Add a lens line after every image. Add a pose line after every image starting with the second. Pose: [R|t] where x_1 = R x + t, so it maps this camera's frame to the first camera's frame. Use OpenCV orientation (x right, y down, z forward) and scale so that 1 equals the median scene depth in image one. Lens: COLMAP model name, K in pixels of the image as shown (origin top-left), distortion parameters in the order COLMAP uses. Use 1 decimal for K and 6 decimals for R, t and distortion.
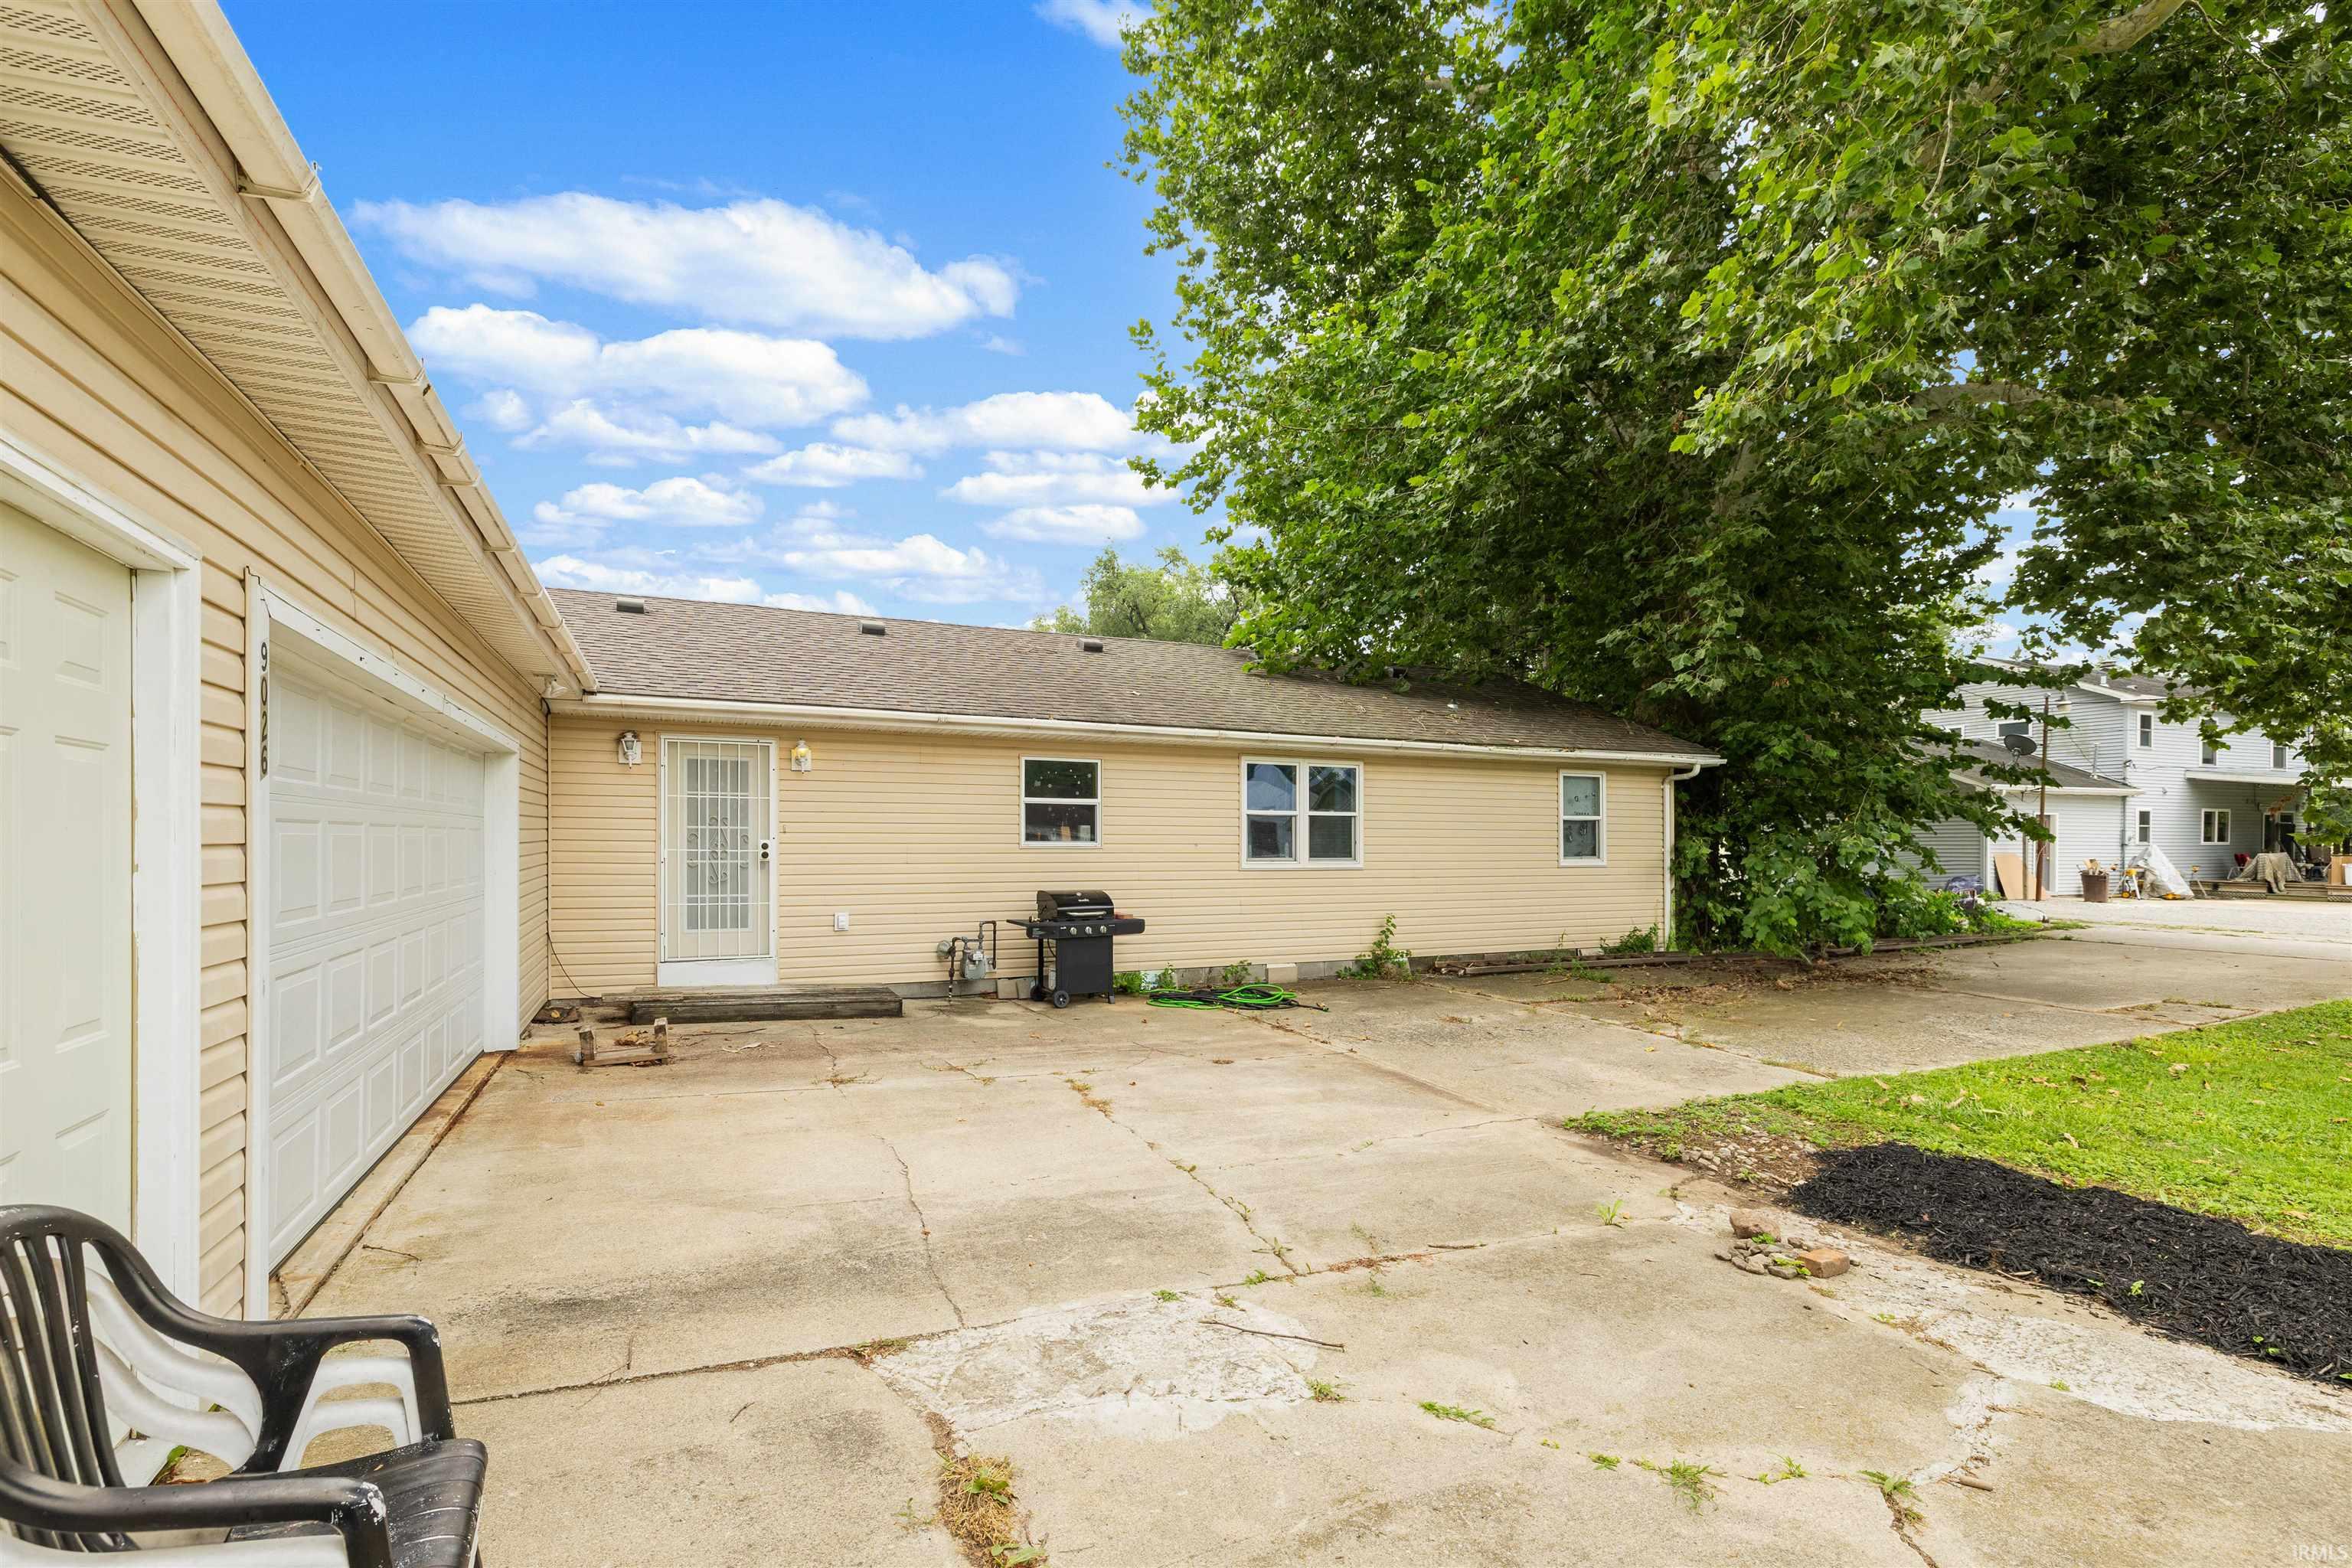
lens RADIAL K [[1036.3, 0, 1176.0], [0, 1036.3, 784.0], [0, 0, 1]] dist [0.002227, 0.000161]
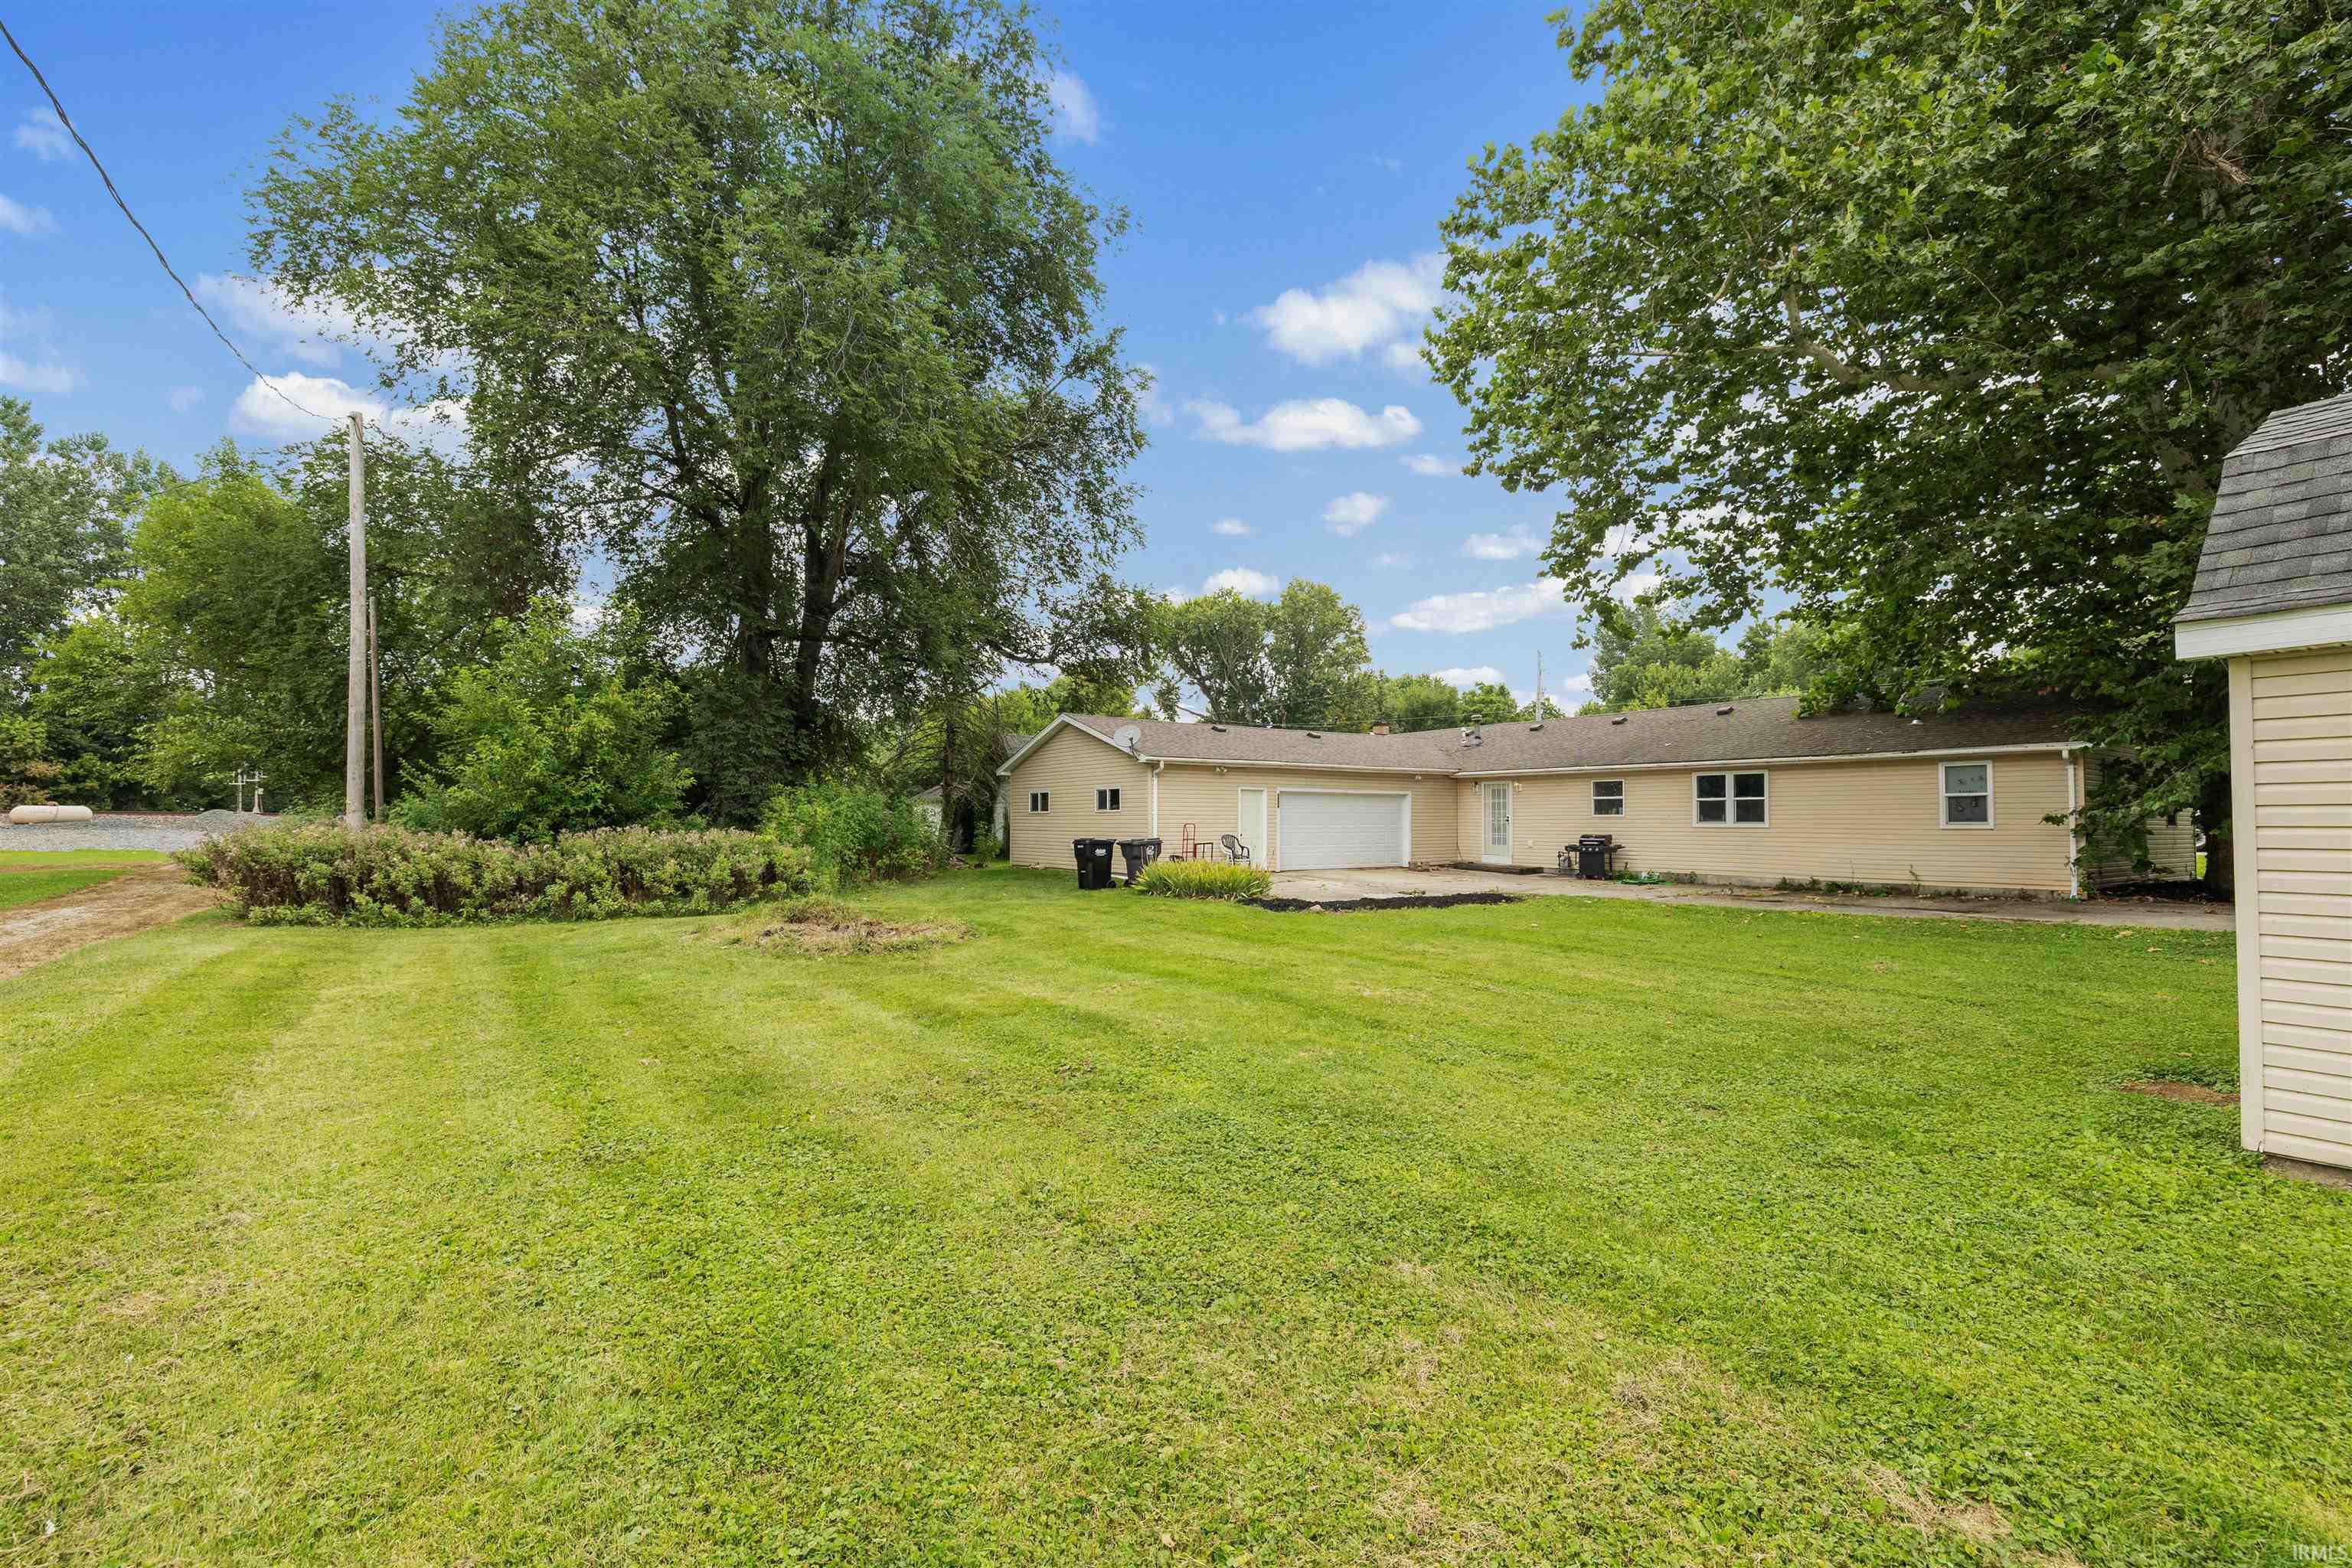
lens RADIAL K [[980.9, 0, 1176.0], [0, 980.9, 784.0], [0, 0, 1]] dist [0.001264, 0.000055]
pose [[0.196123, -0.041664, -0.979694, 3.403121], [0.054996, 0.997992, -0.031432, 0.002279], [0.979036, -0.047715, 0.198021, -0.754245]]
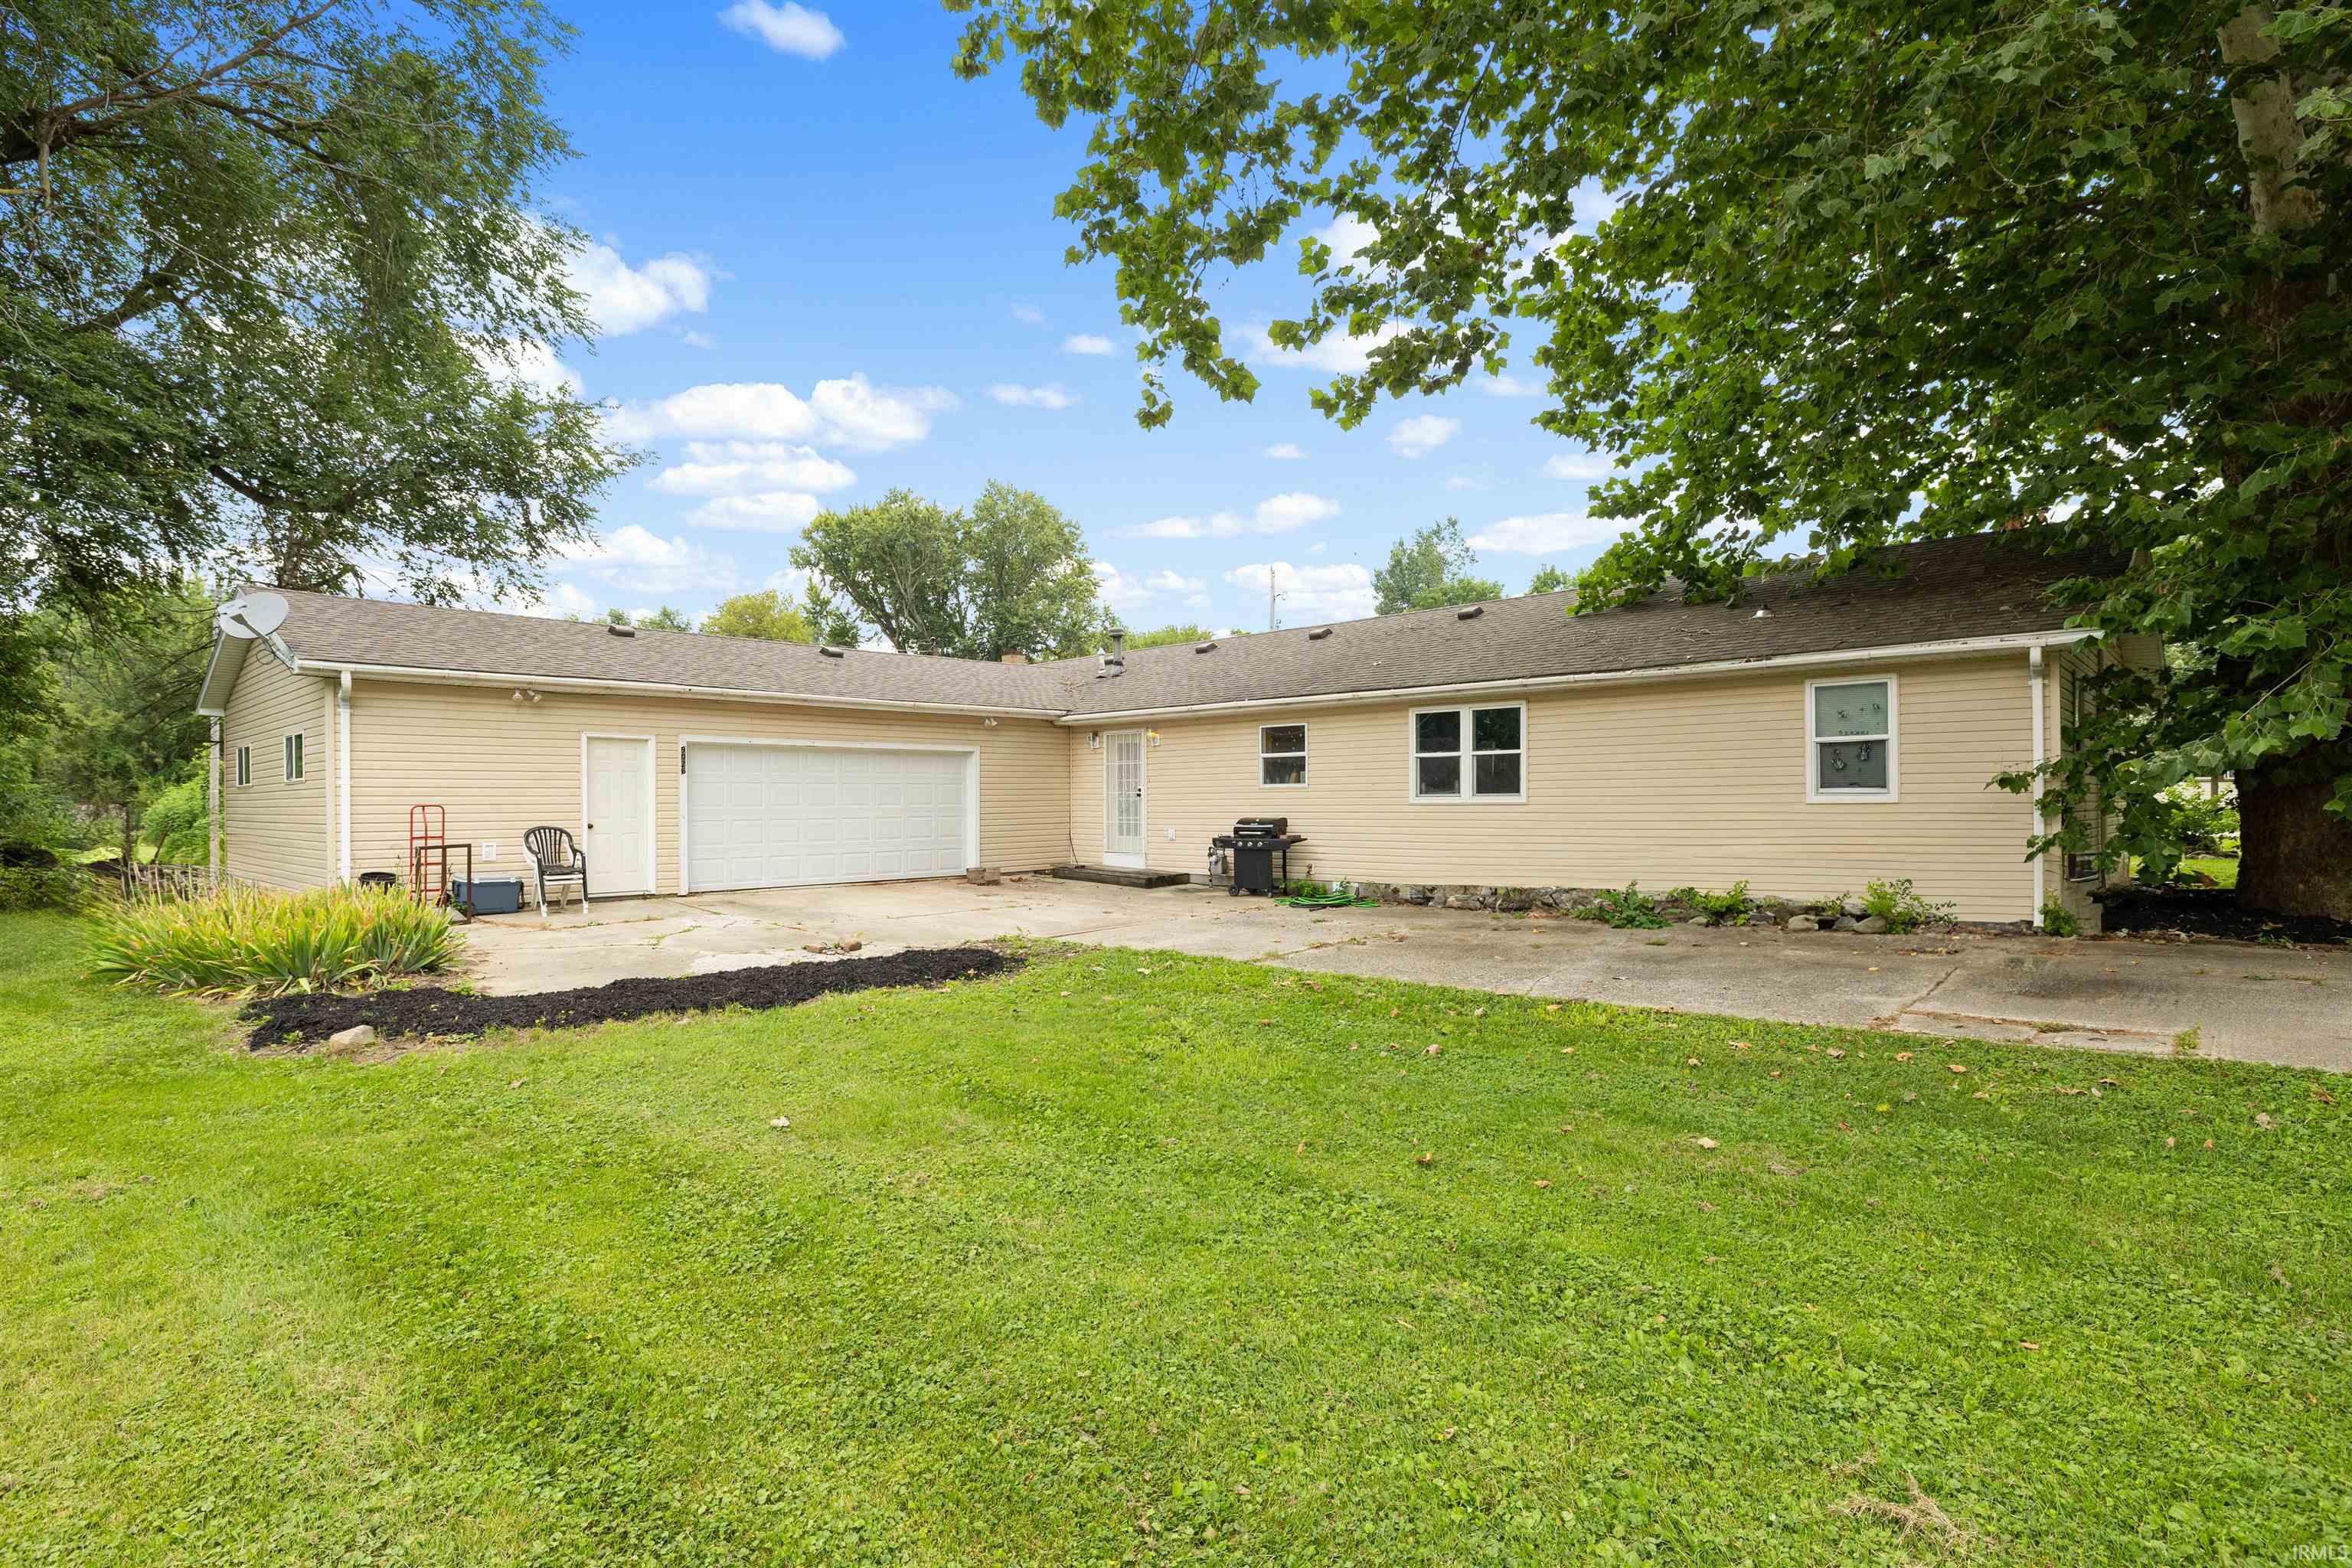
lens RADIAL K [[1121.8, 0, 1176.0], [0, 1121.8, 784.0], [0, 0, 1]] dist [0.001473, 0.000366]
pose [[0.400242, -0.021796, -0.916150, 2.160501], [0.060503, 0.998164, 0.002685, 0.077053], [0.914410, -0.056504, 0.400826, 0.460471]]
